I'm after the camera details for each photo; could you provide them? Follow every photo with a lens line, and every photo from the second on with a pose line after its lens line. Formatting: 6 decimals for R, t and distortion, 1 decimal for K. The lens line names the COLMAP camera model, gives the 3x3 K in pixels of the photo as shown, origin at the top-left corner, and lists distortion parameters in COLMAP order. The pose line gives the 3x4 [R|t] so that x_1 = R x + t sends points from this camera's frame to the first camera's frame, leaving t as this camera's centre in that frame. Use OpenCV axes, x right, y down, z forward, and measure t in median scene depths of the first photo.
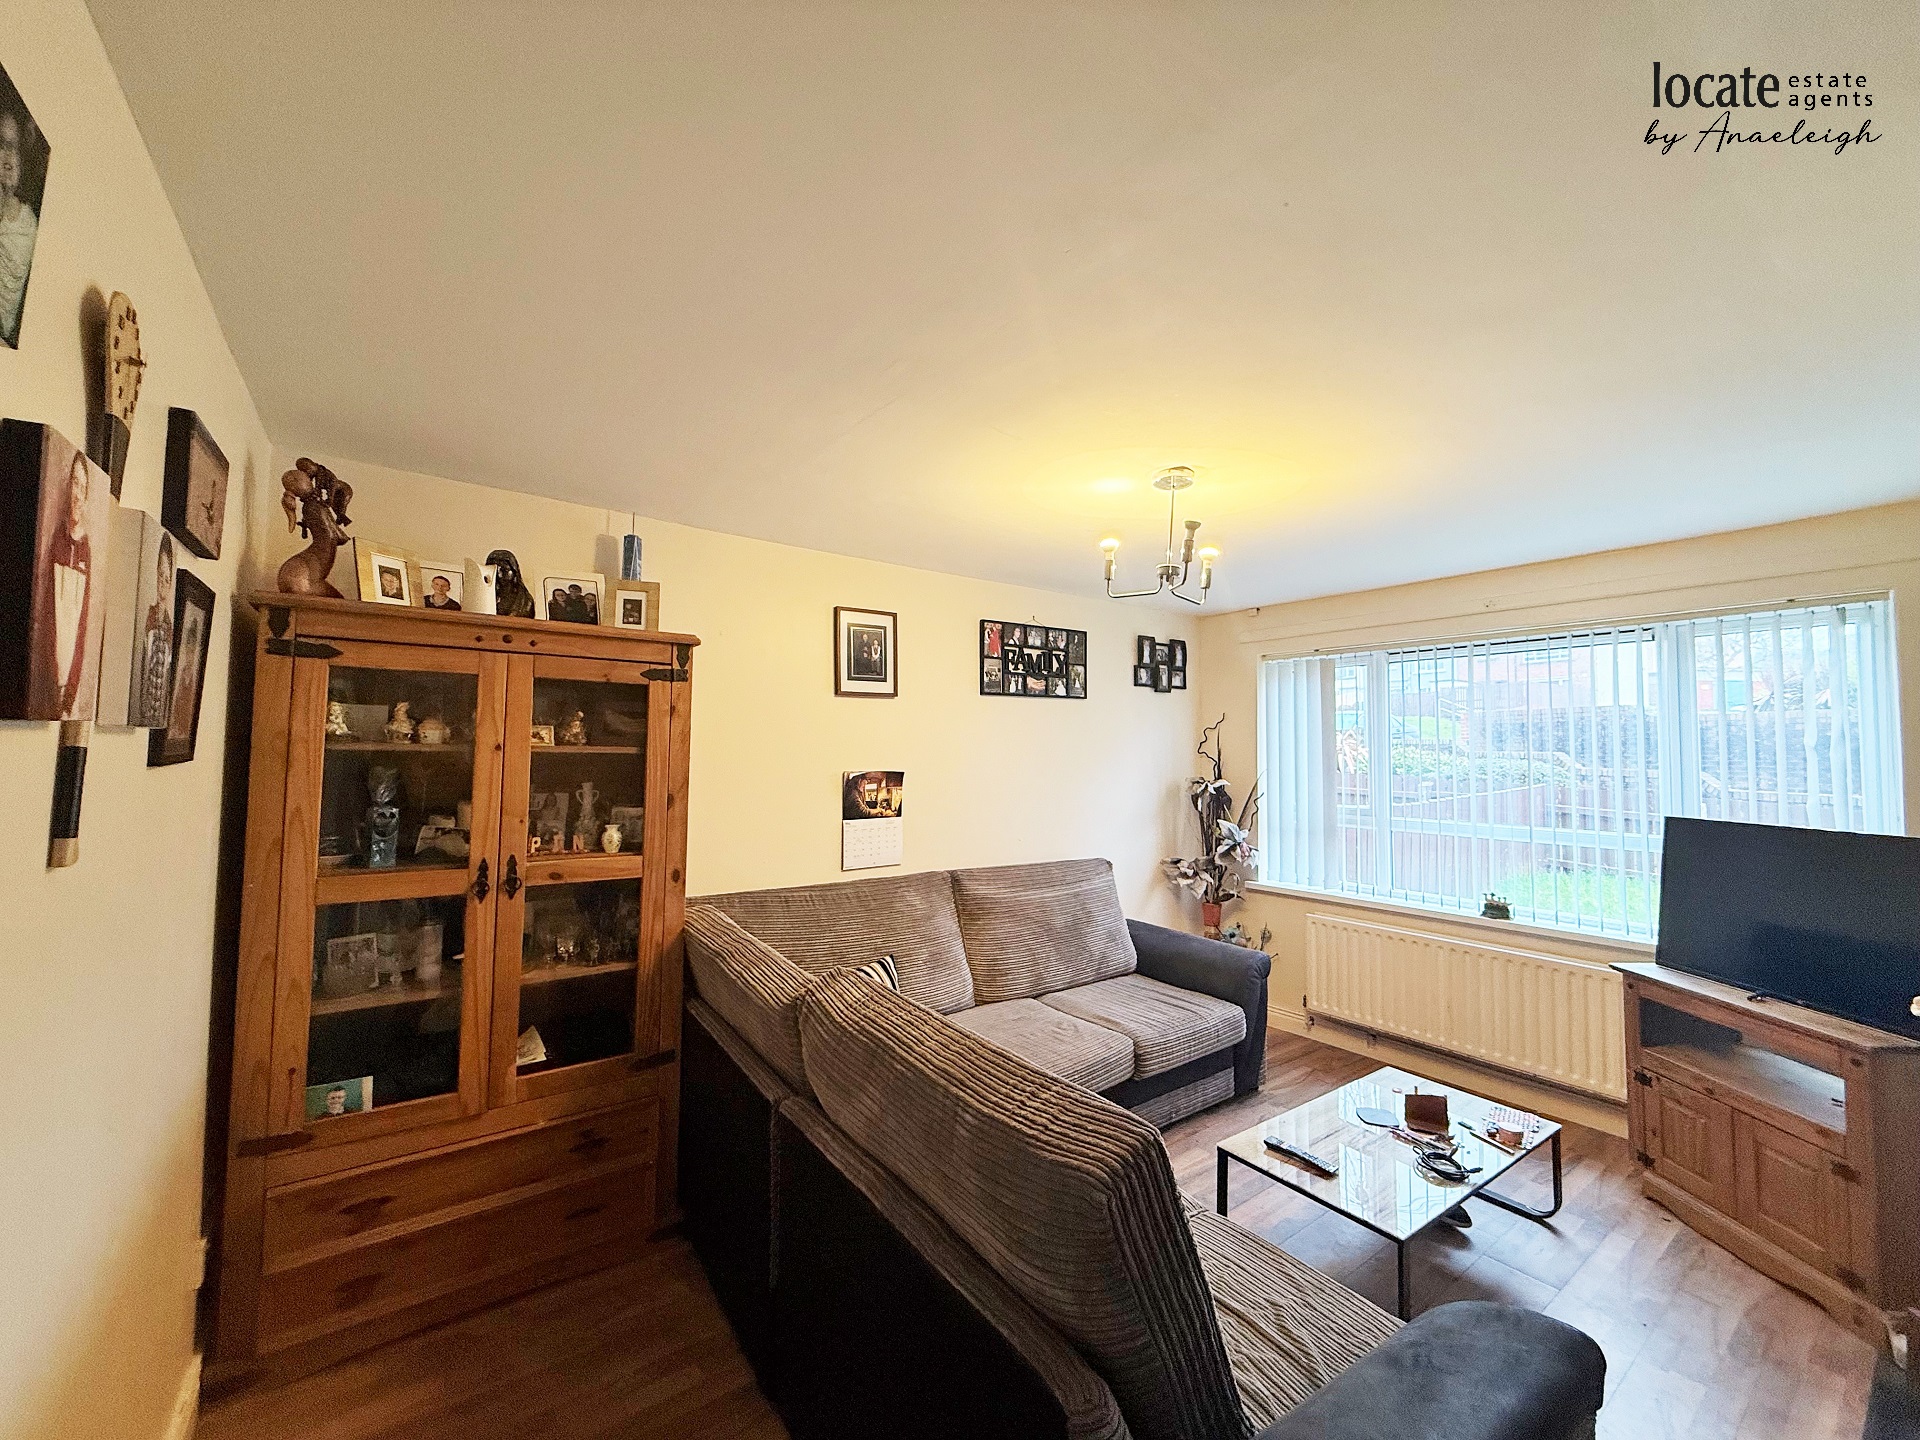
lens RADIAL K [[760.4, 0, 952.1], [0, 760.4, 722.1], [0, 0, 1]] dist [0.001985, 0.000155]
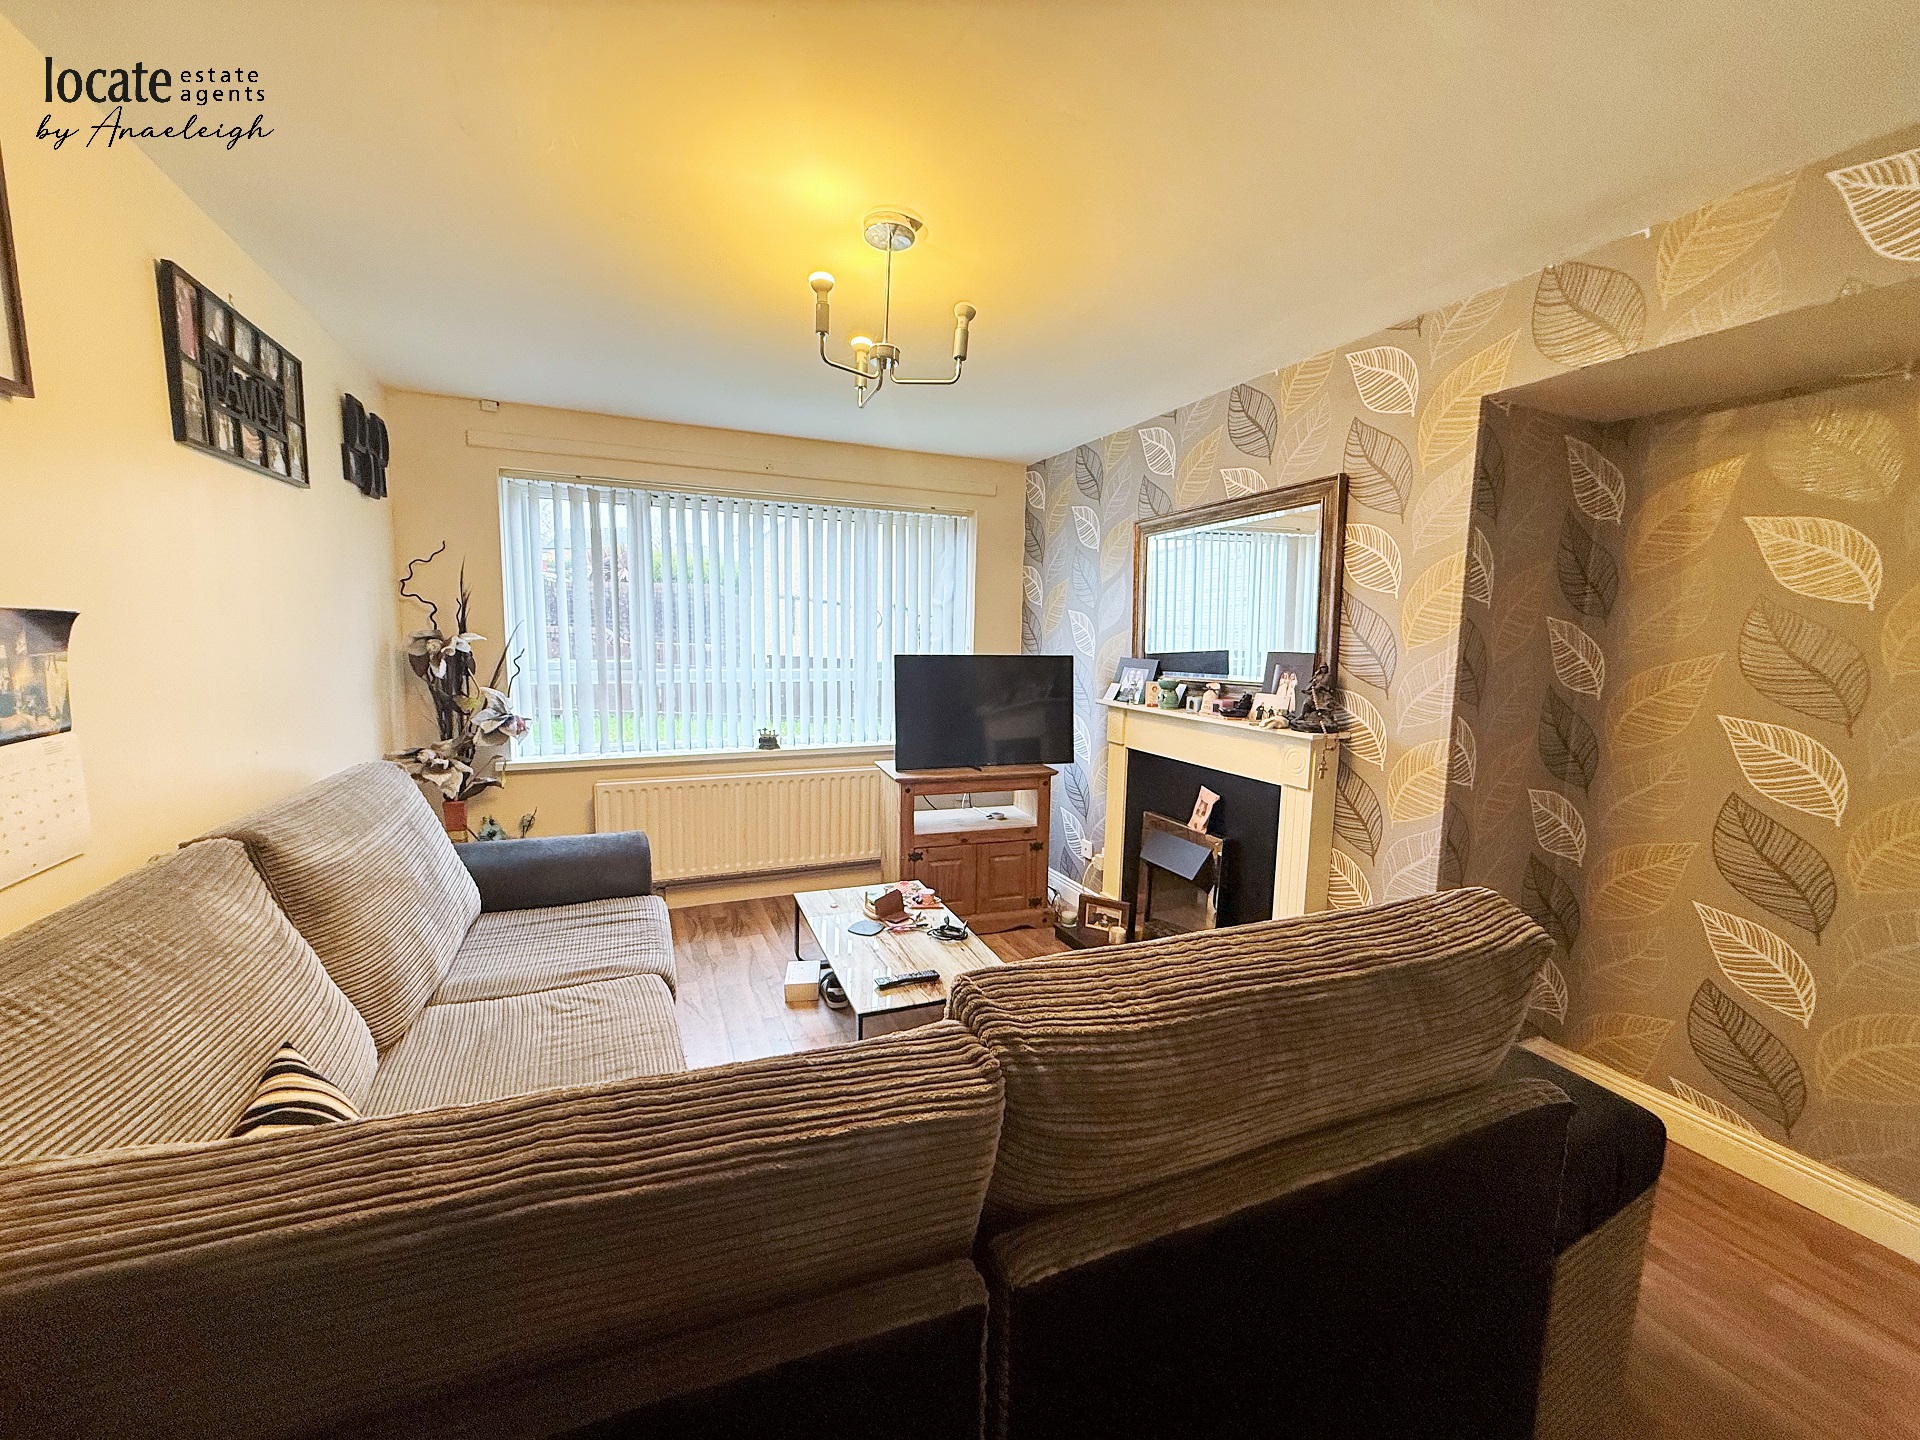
lens RADIAL K [[760.4, 0, 952.1], [0, 760.4, 722.1], [0, 0, 1]] dist [0.001985, 0.000155]
pose [[0.222256, -0.121850, 0.967344, -0.338096], [-0.057202, 0.988821, 0.137698, 0.042384], [-0.973309, -0.085938, 0.212801, 0.490742]]
